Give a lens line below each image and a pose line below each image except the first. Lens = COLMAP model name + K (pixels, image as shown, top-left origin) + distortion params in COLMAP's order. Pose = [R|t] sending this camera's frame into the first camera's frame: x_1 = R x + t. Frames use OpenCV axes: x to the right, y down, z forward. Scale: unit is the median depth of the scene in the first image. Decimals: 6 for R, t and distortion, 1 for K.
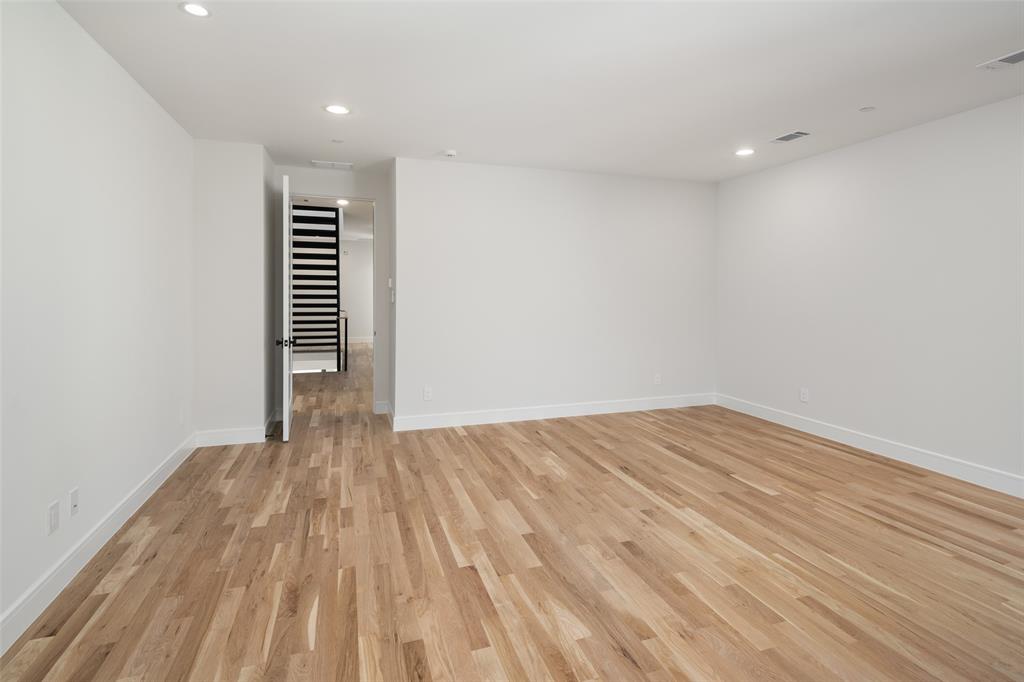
lens RADIAL K [[497.4, 0, 515.0], [0, 497.4, 305.3], [0, 0, 1]] dist [0.000623, -0.000286]
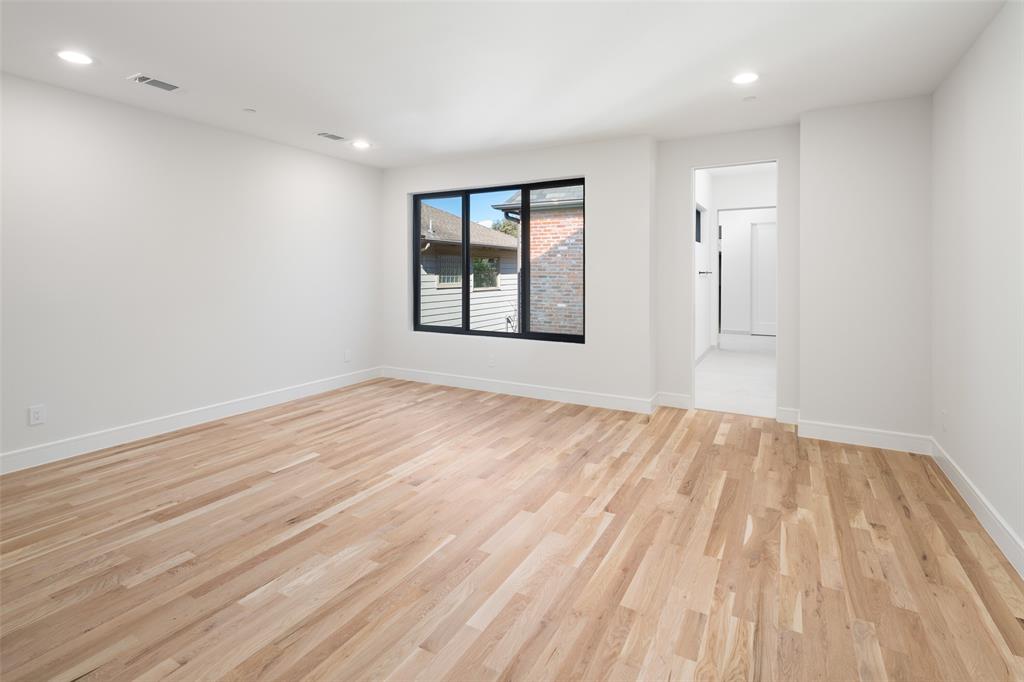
lens RADIAL K [[497.4, 0, 515.0], [0, 497.4, 305.3], [0, 0, 1]] dist [0.000623, -0.000286]
pose [[-0.676802, -0.053961, 0.734185, -0.649584], [0.018618, 0.995736, 0.090348, -0.042704], [-0.735929, 0.074817, -0.672912, 1.617863]]
